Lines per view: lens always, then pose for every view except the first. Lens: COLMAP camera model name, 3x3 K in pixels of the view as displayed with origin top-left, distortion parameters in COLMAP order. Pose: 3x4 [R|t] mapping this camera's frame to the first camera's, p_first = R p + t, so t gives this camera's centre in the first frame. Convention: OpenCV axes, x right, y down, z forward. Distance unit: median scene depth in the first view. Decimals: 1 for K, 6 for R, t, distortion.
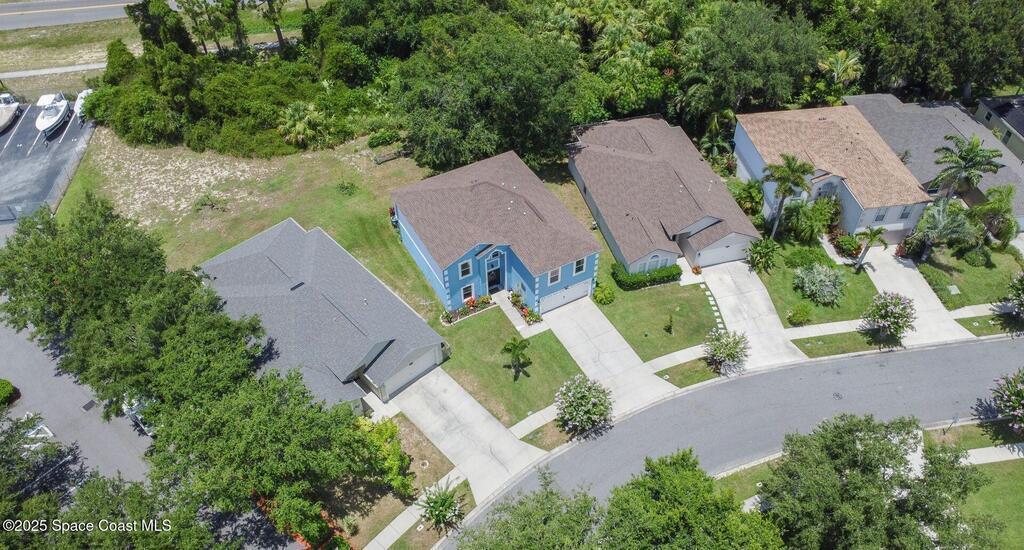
lens RADIAL K [[756.4, 0, 512.0], [0, 756.4, 275.0], [0, 0, 1]] dist [-0.035373, -0.007249]
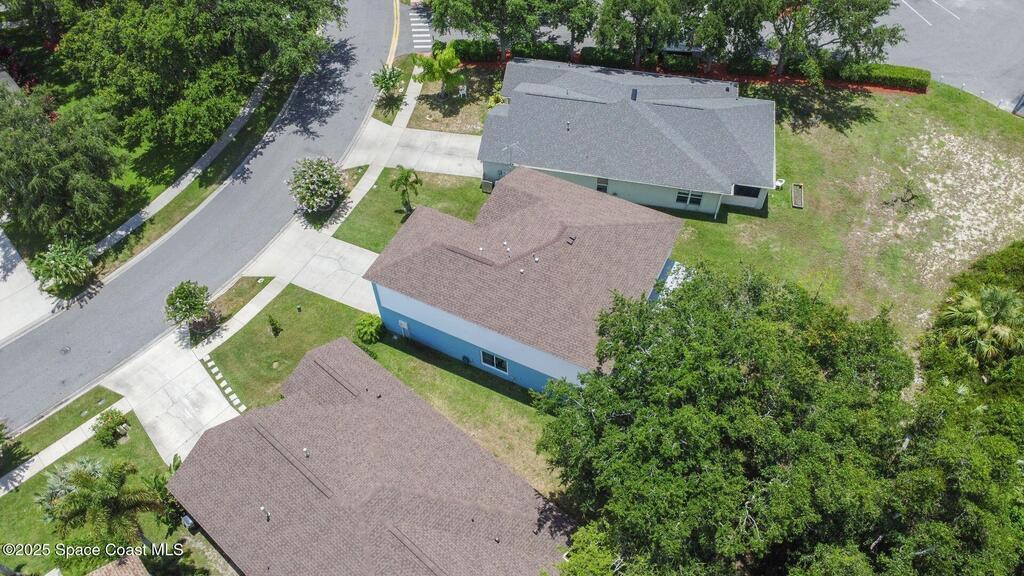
lens RADIAL K [[744.0, 0, 512.0], [0, 744.0, 288.0], [0, 0, 1]] dist [-0.037144, -0.002316]
pose [[-0.821697, 0.465432, -0.328918, 0.232846], [-0.379696, -0.016670, 0.924961, -0.717645], [0.425023, 0.884927, 0.190420, 0.894356]]
